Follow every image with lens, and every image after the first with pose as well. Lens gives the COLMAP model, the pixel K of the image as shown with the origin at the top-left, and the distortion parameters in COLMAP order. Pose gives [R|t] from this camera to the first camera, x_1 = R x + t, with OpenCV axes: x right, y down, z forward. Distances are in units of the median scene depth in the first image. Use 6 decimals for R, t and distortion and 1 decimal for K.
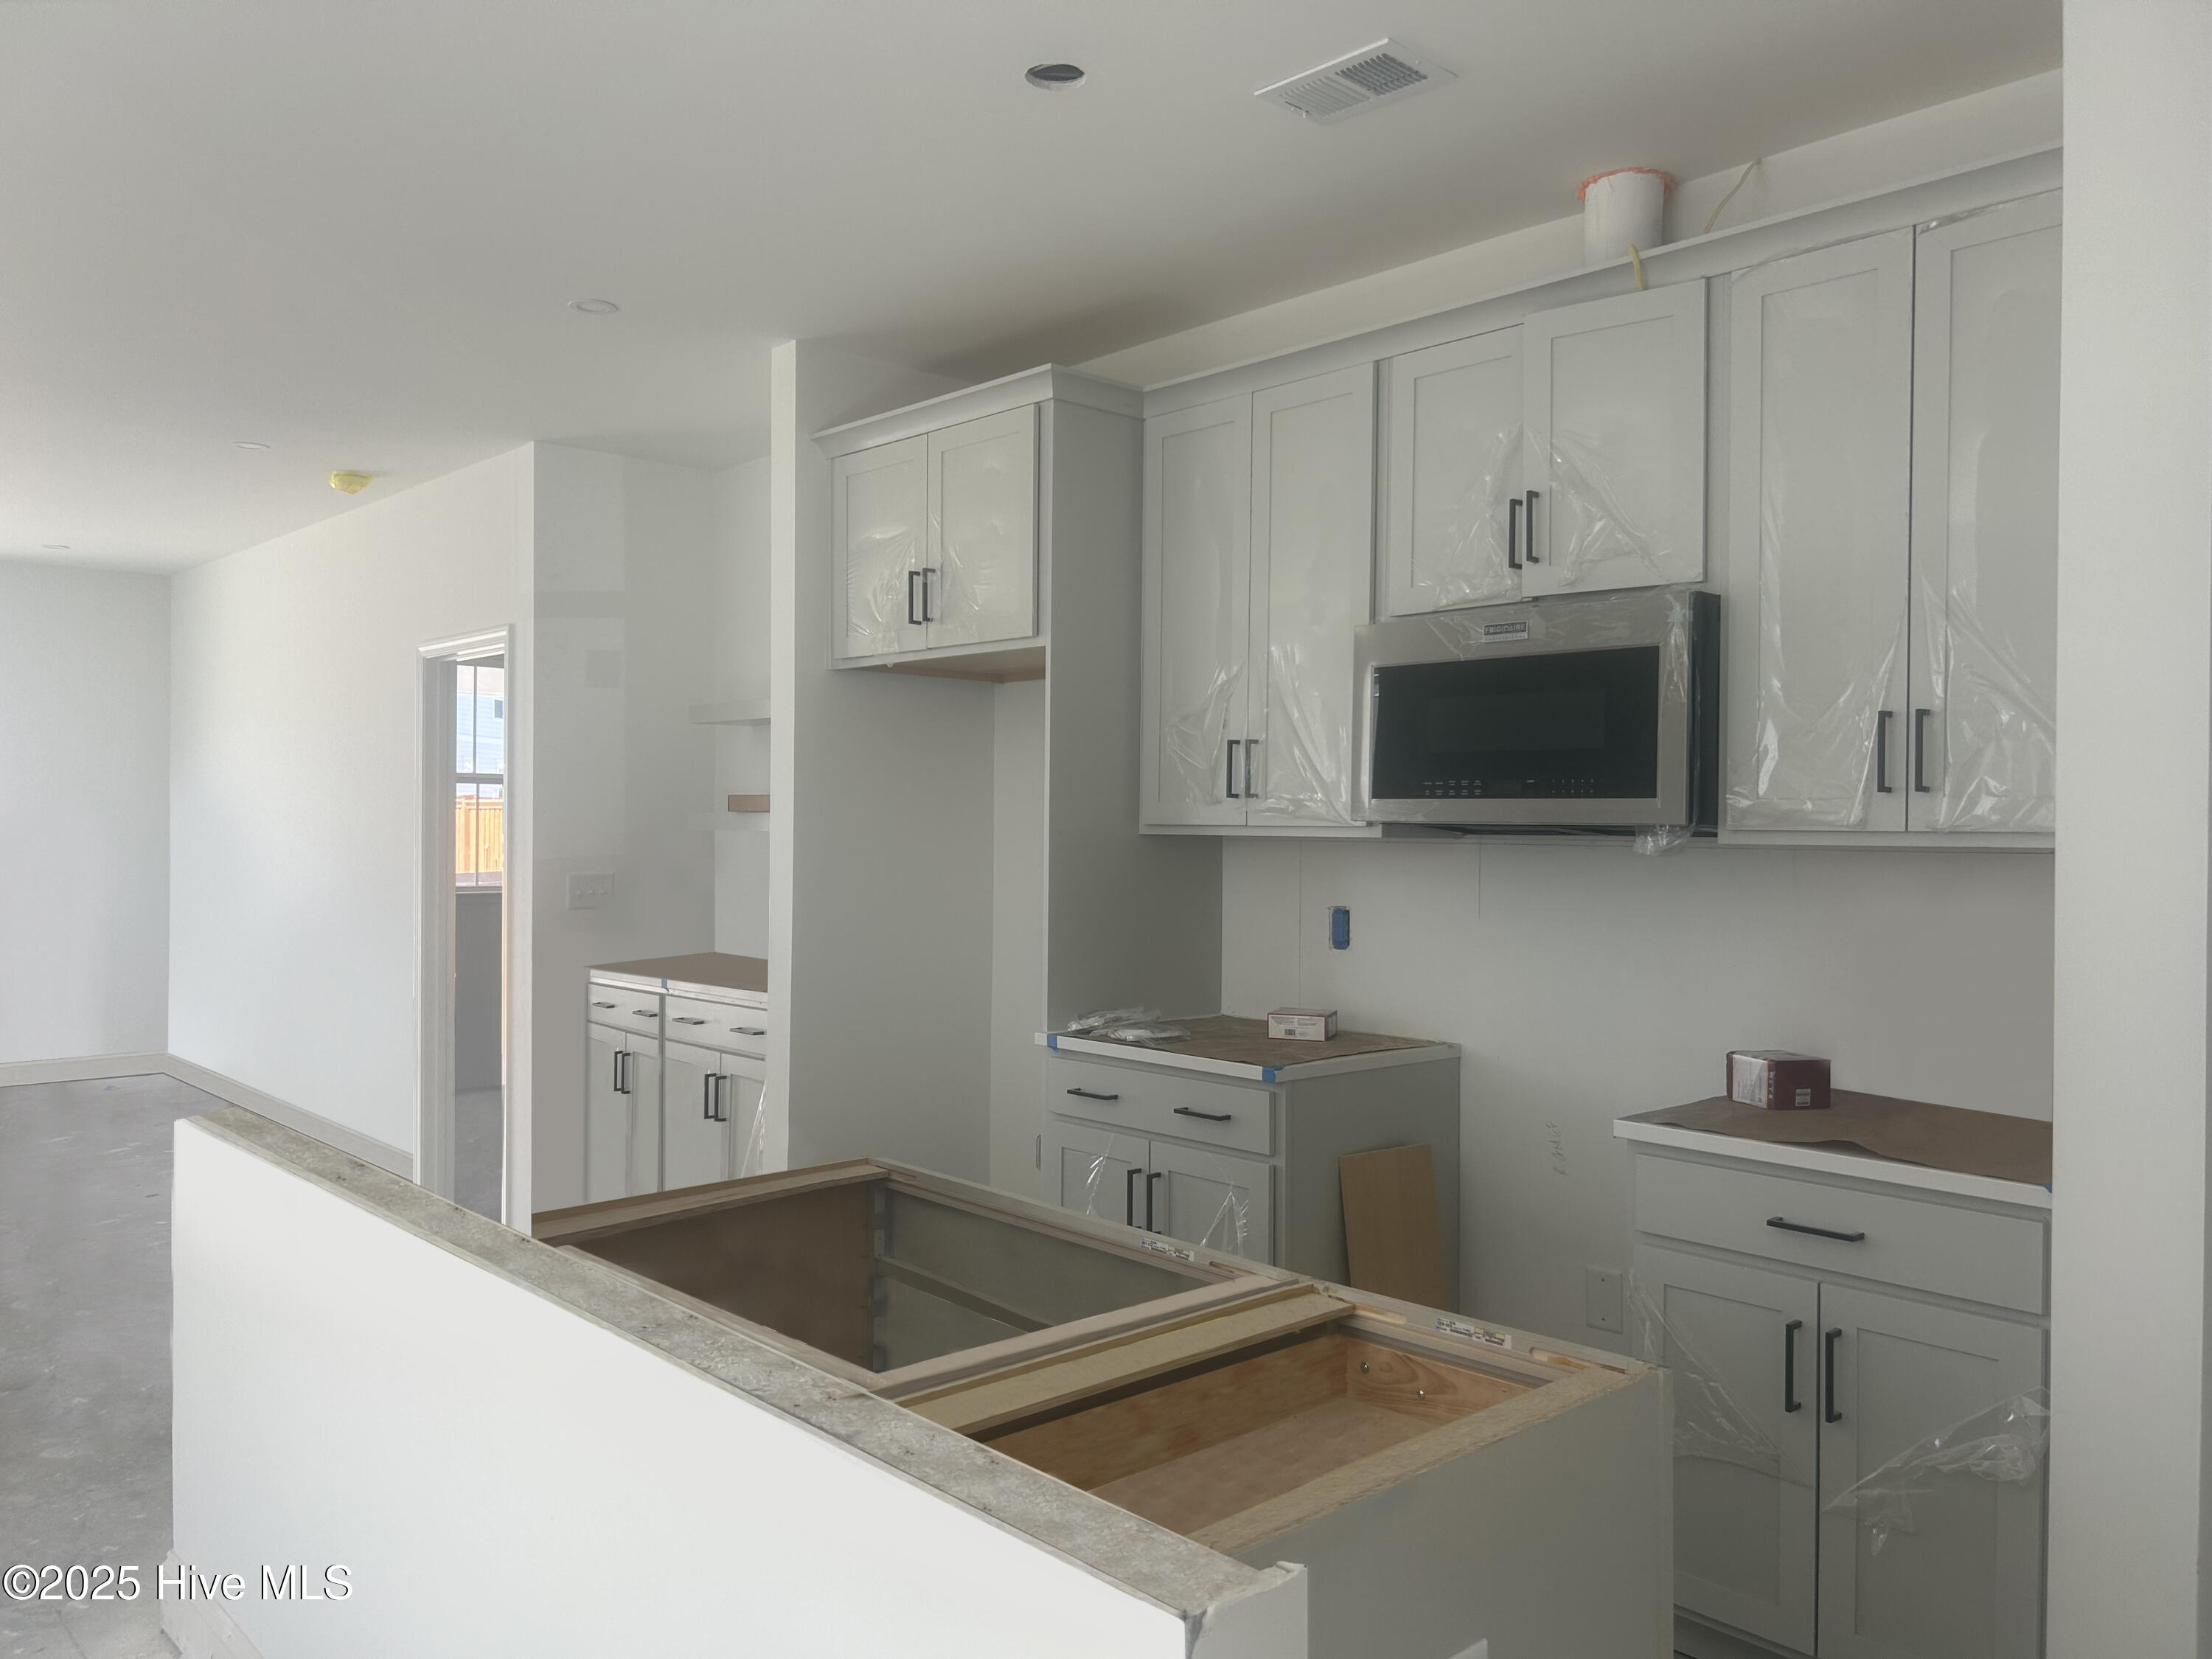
lens RADIAL K [[1665.8, 0, 1102.6], [0, 1665.8, 828.9], [0, 0, 1]] dist [0.019330, -0.019798]
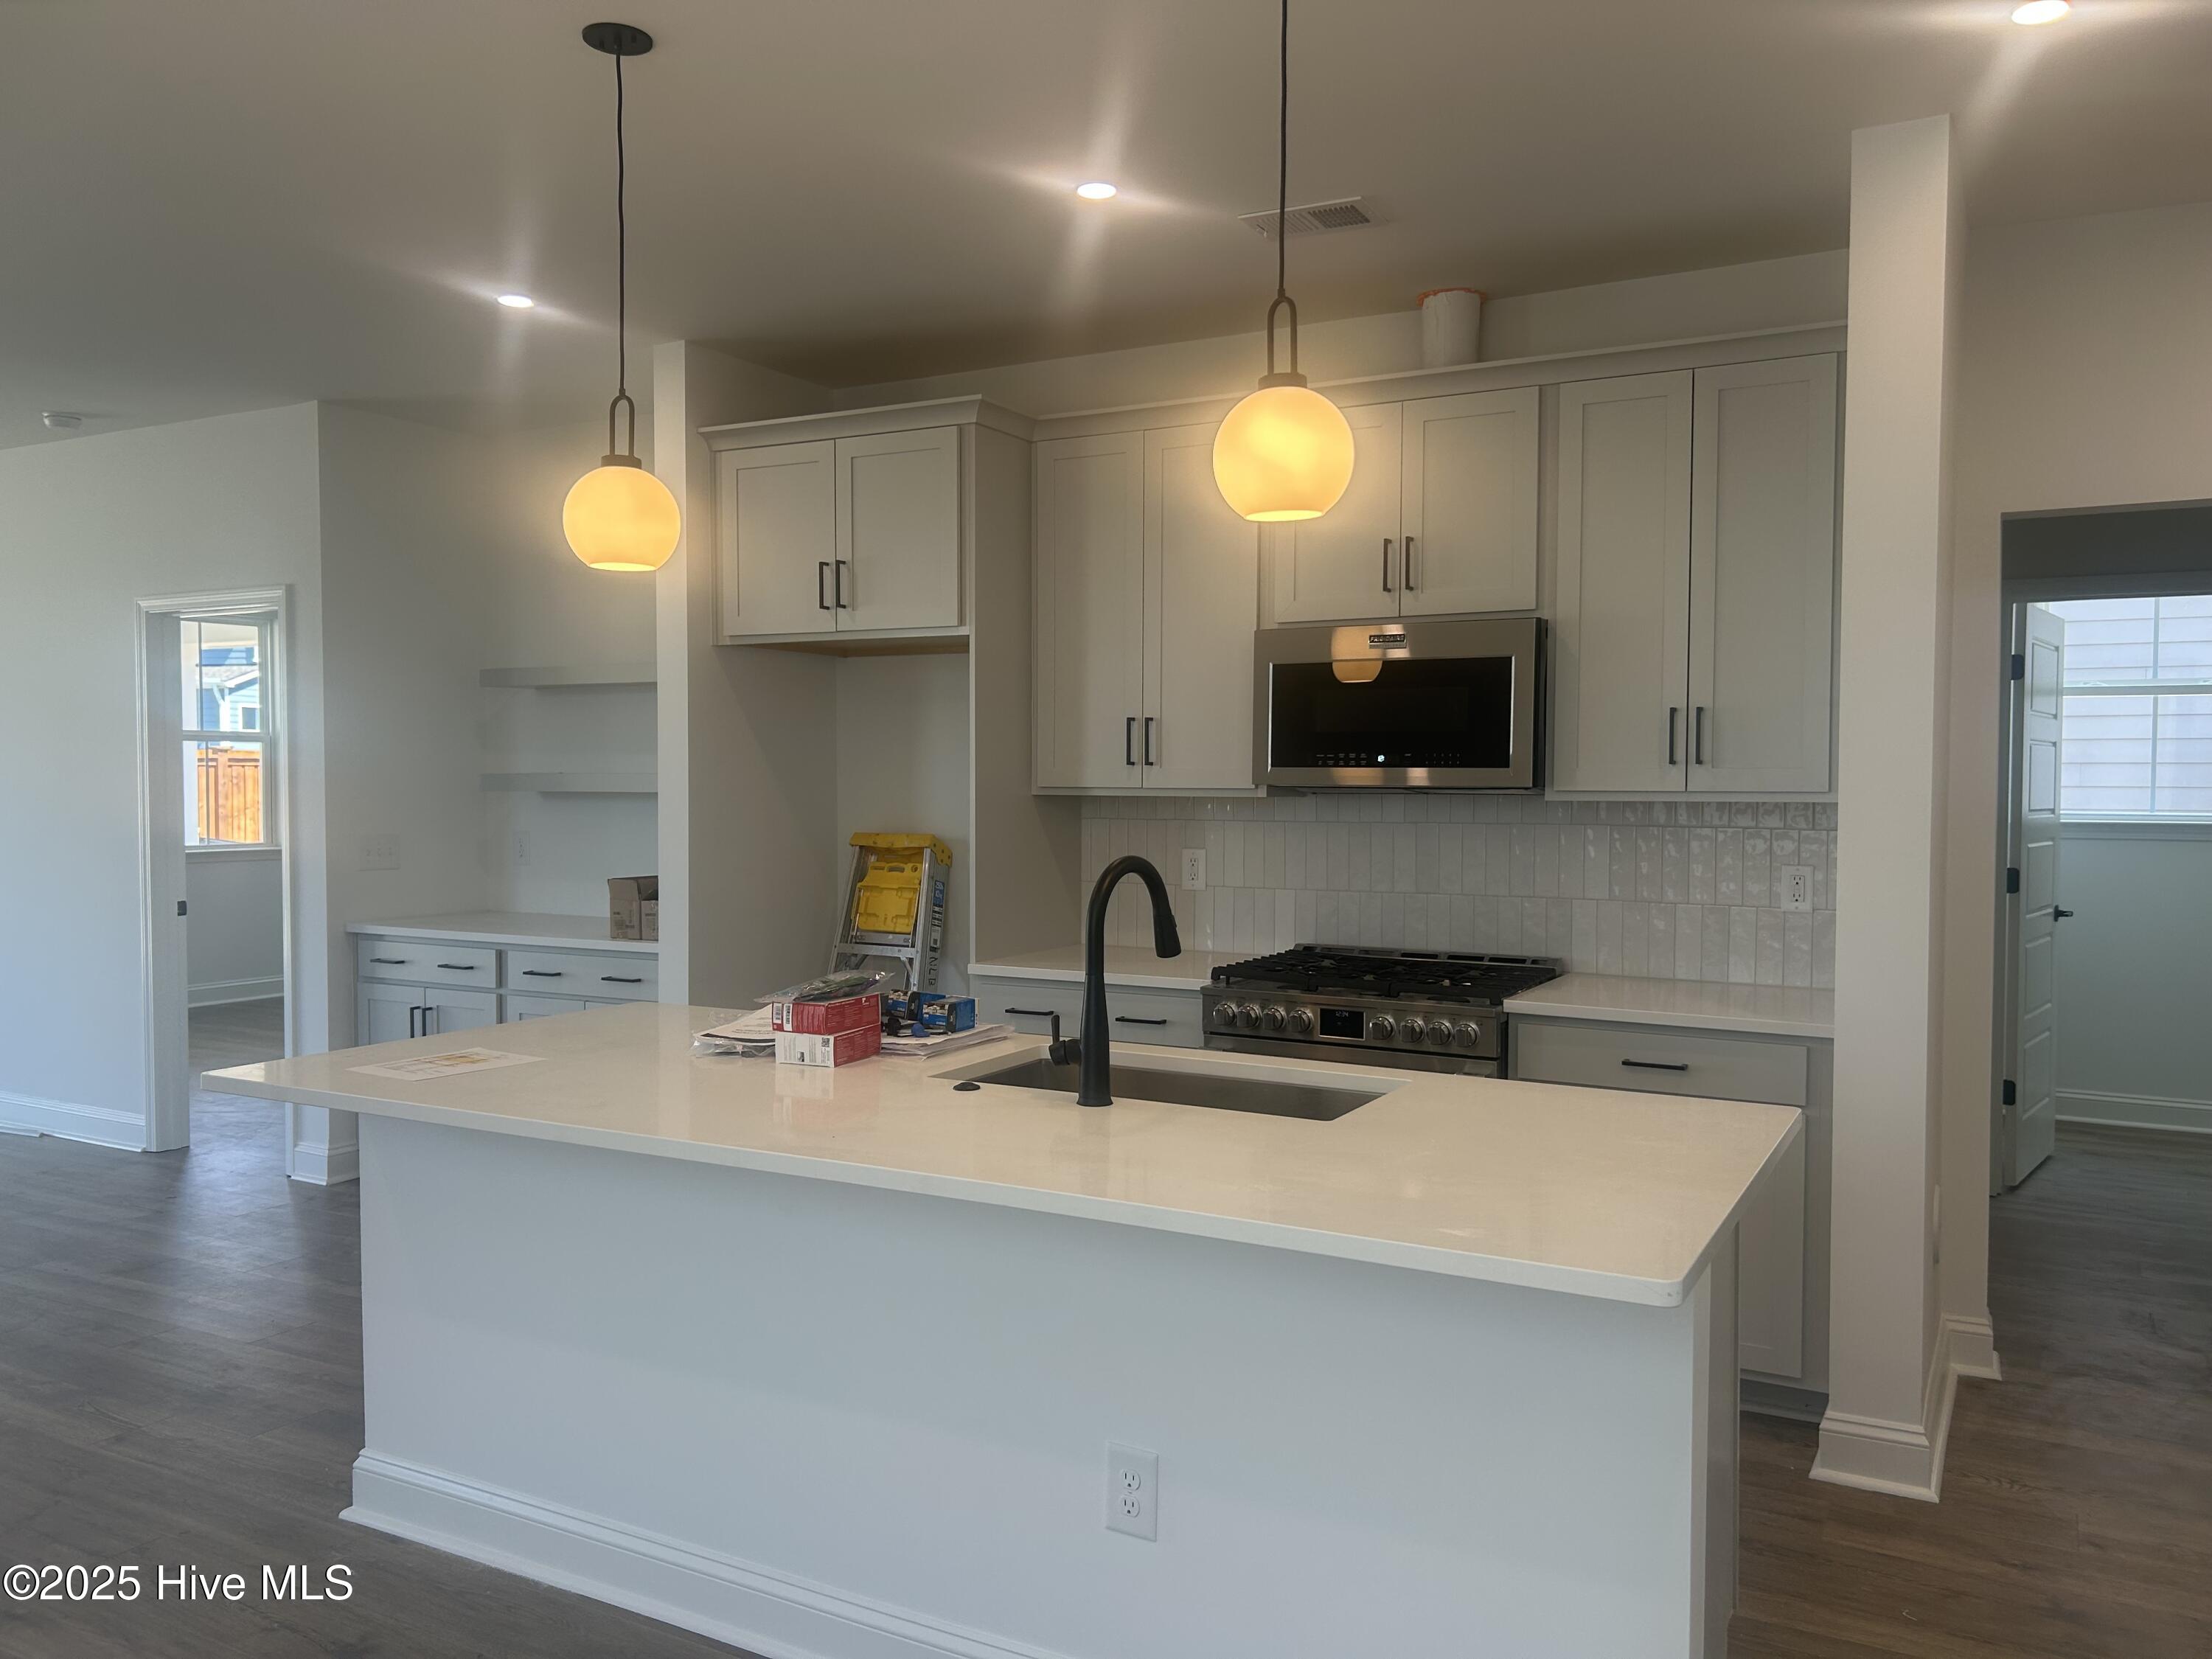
lens RADIAL K [[1665.8, 0, 1112.9], [0, 1665.8, 832.2], [0, 0, 1]] dist [0.019330, -0.019798]
pose [[0.952485, -0.011006, 0.304387, -0.329909], [0.002006, 0.999552, 0.029866, -0.006174], [-0.304580, -0.027837, 0.952080, -0.169324]]
